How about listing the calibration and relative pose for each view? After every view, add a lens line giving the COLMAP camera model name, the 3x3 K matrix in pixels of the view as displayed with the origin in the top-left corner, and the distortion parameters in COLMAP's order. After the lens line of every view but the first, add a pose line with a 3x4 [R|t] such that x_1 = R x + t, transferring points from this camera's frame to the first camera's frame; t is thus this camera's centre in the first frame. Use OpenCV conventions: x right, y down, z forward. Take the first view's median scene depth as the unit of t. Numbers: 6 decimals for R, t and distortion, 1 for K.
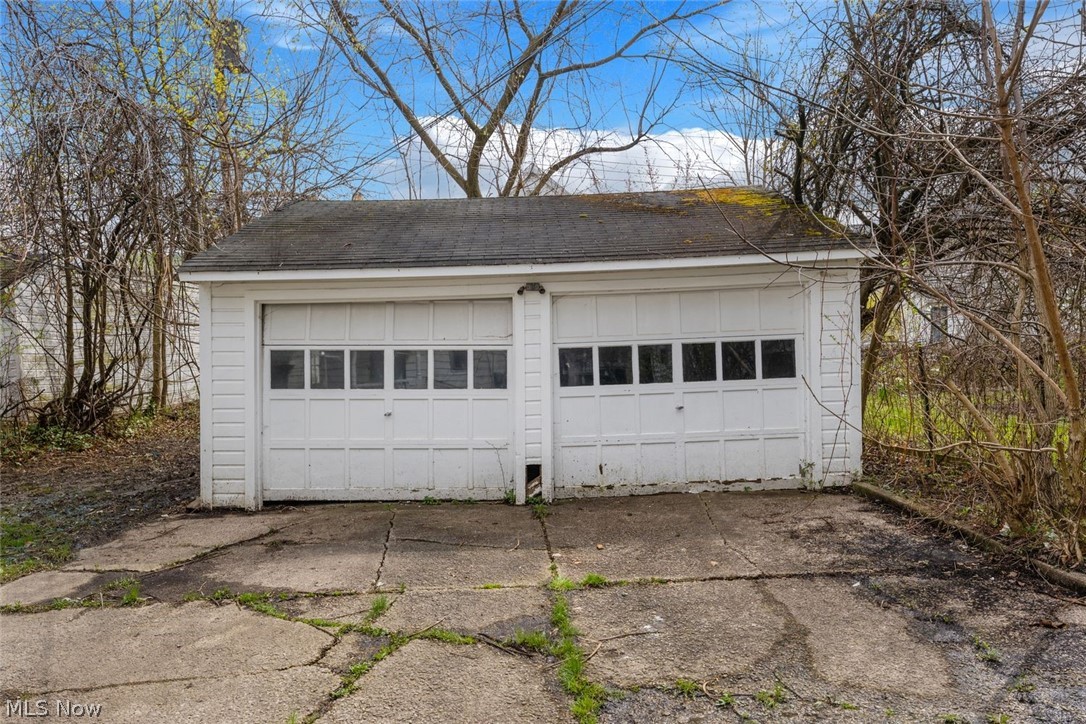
lens RADIAL K [[779.9, 0, 543.0], [0, 779.9, 362.0], [0, 0, 1]] dist [0.003134, 0.002154]
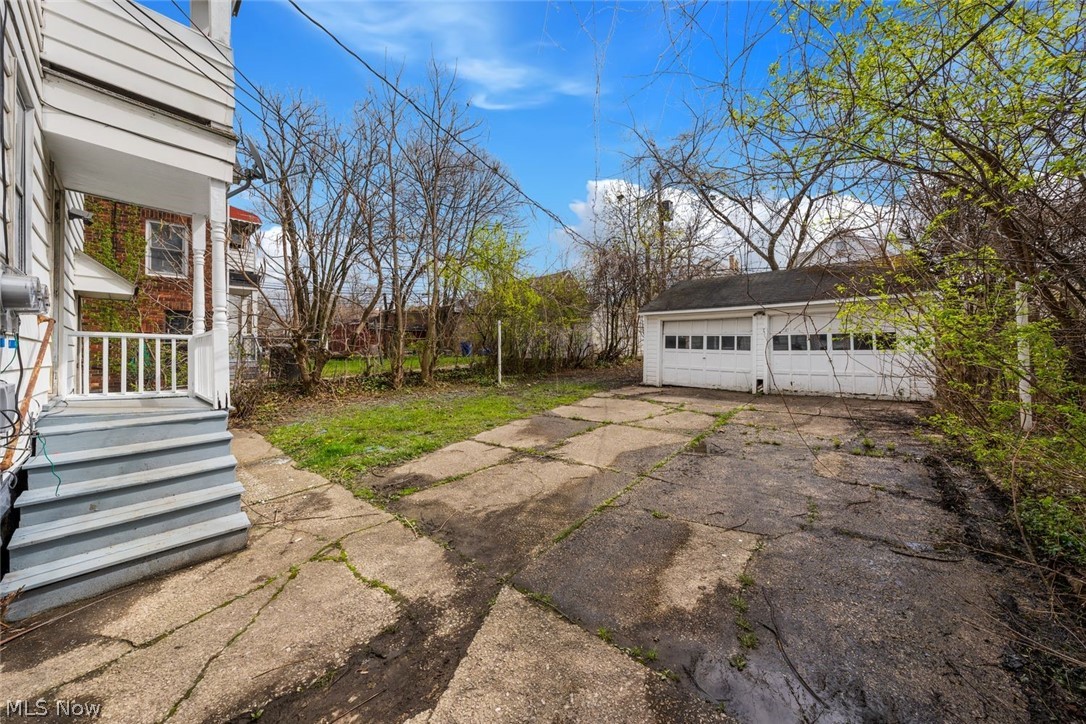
lens RADIAL K [[367.2, 0, 543.5], [0, 367.2, 368.2], [0, 0, 1]] dist [-0.002074, 0.000059]
pose [[0.760977, 0.062270, -0.645784, 0.232482], [-0.011843, 0.996551, 0.082138, -0.000923], [0.648671, -0.054857, 0.759089, -0.430929]]
